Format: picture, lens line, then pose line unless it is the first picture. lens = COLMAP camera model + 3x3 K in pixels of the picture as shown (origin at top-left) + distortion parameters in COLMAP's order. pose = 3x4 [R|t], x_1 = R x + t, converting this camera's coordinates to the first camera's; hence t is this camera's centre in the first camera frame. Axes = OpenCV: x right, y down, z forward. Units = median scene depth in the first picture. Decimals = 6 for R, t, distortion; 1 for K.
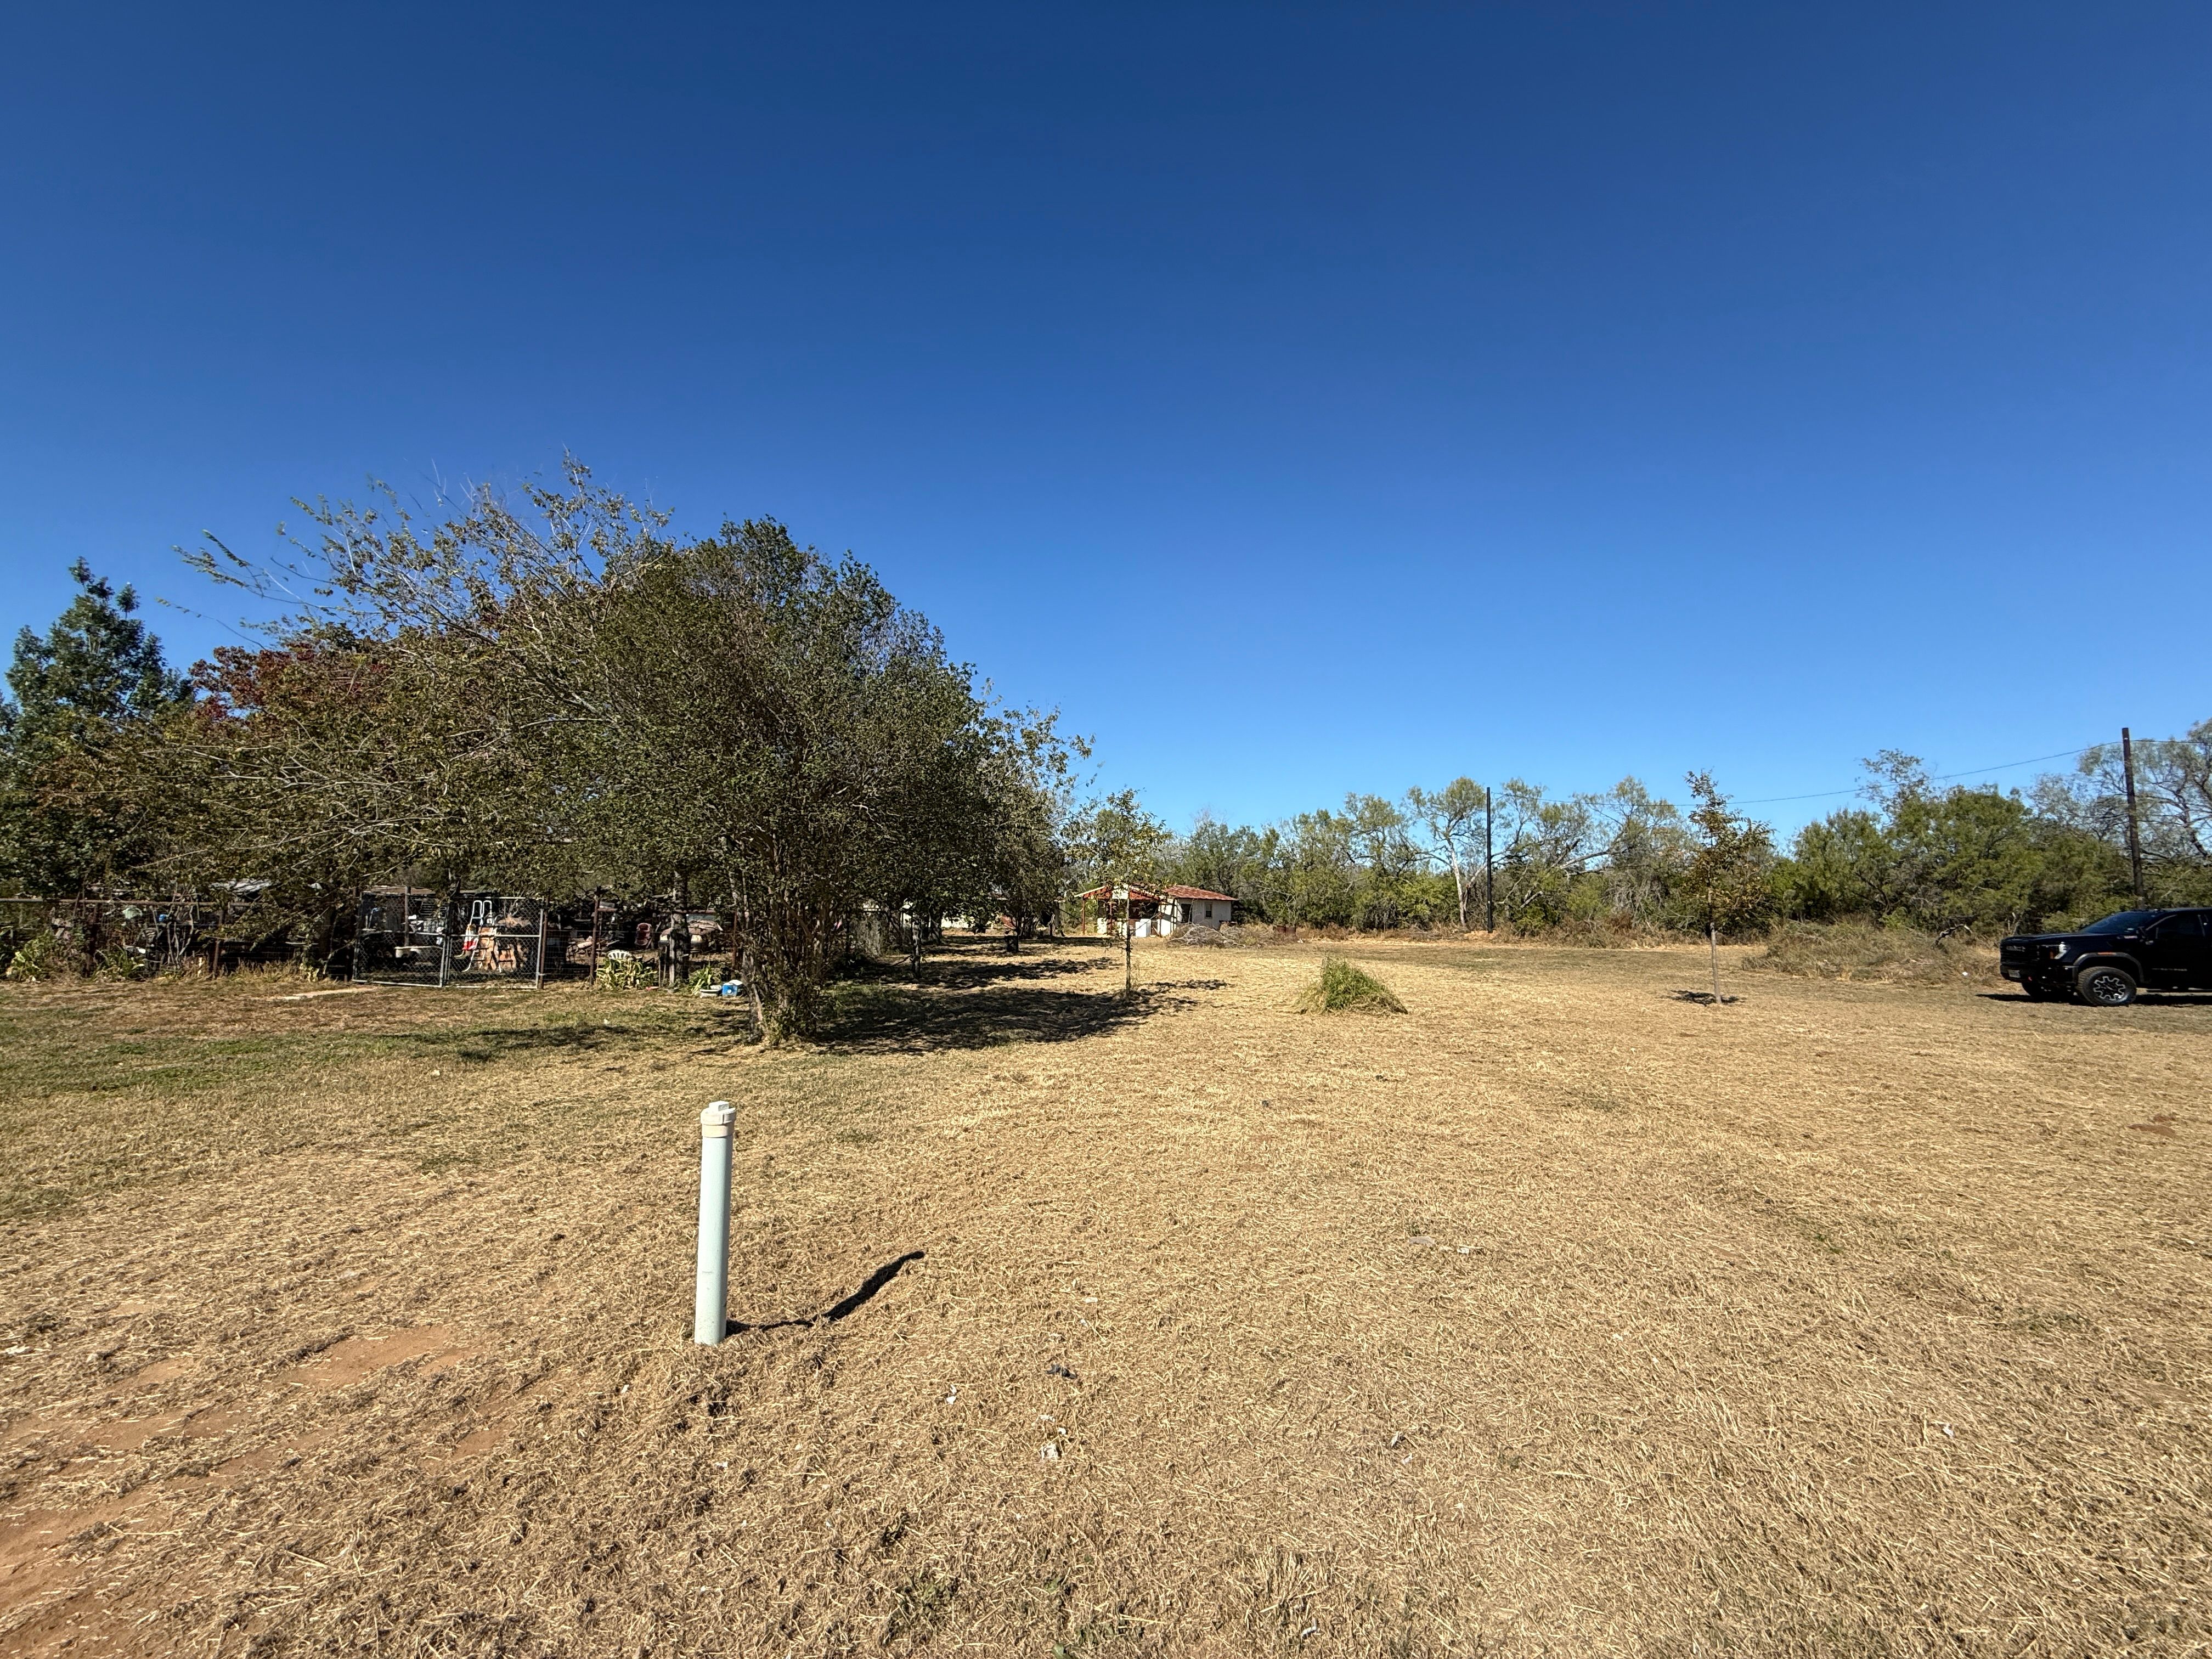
lens RADIAL K [[887.9, 0, 1080.5], [0, 887.9, 829.9], [0, 0, 1]] dist [0.009342, 0.000086]
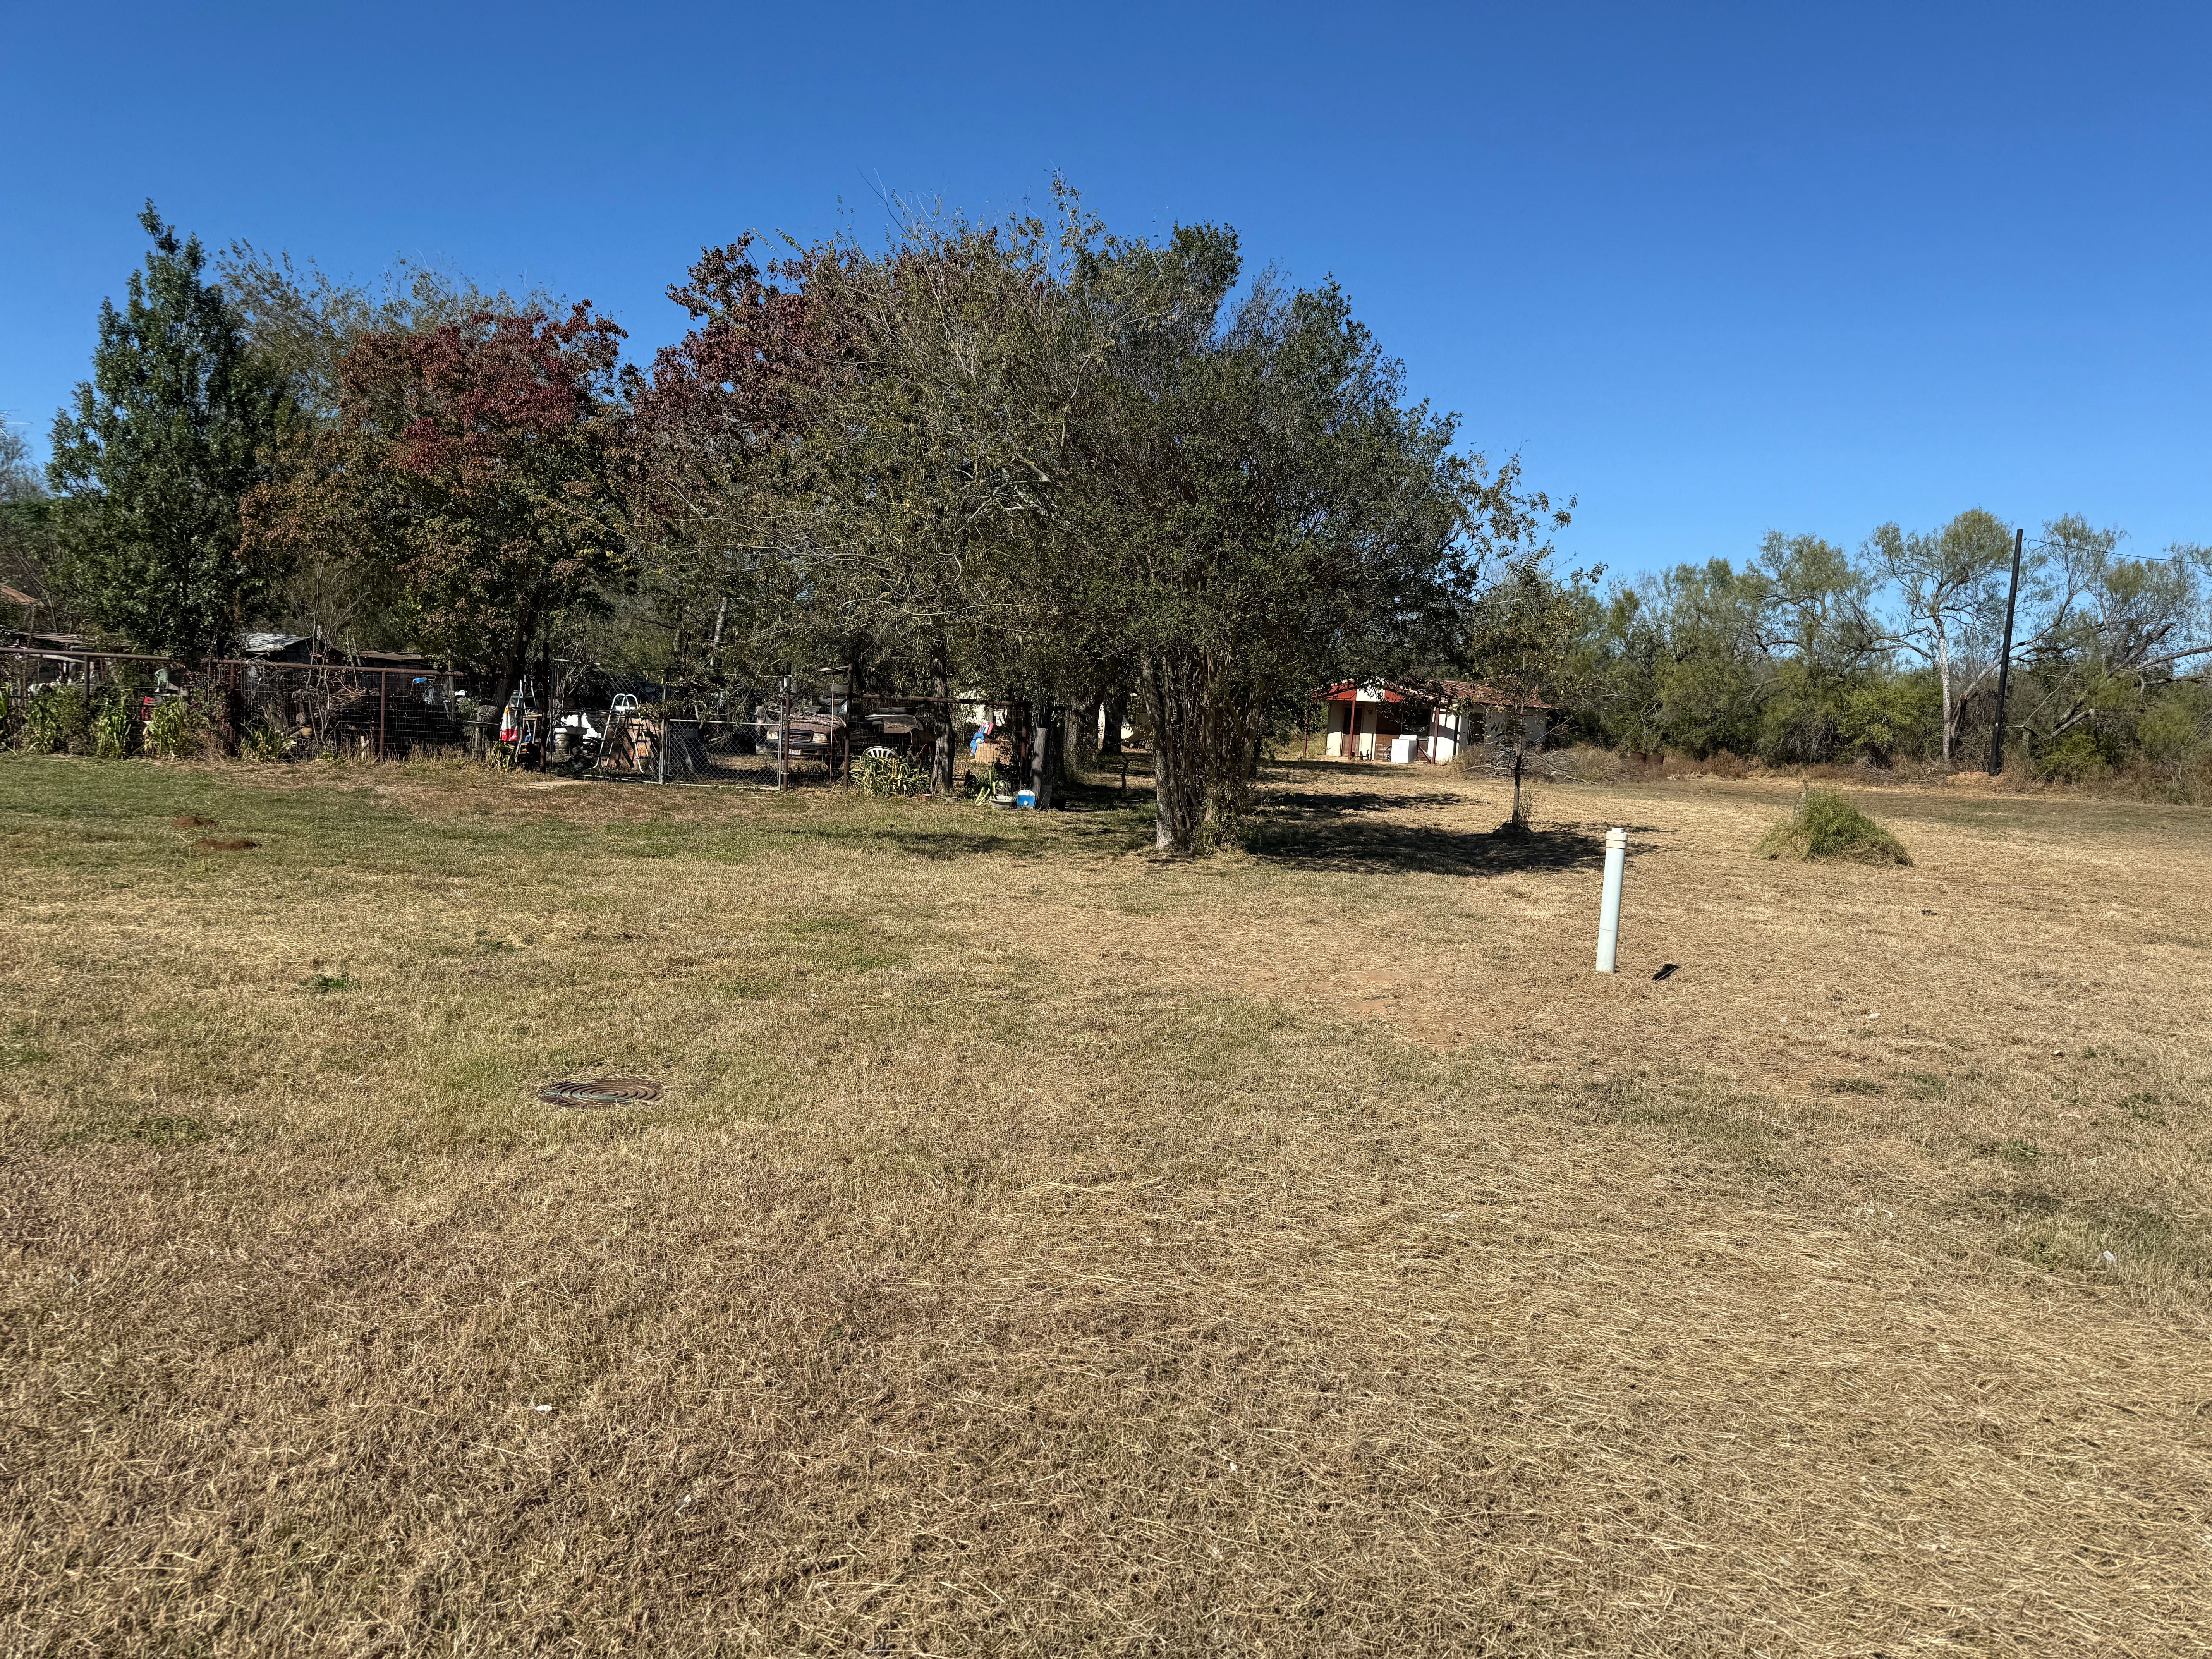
lens RADIAL K [[1561.8, 0, 1103.6], [0, 1561.8, 832.6], [0, 0, 1]] dist [0.066404, -0.076804]
pose [[0.996997, 0.038242, -0.067337, -0.066059], [-0.026666, 0.985915, 0.165110, -0.006856], [0.072703, -0.162819, 0.983974, -0.104420]]
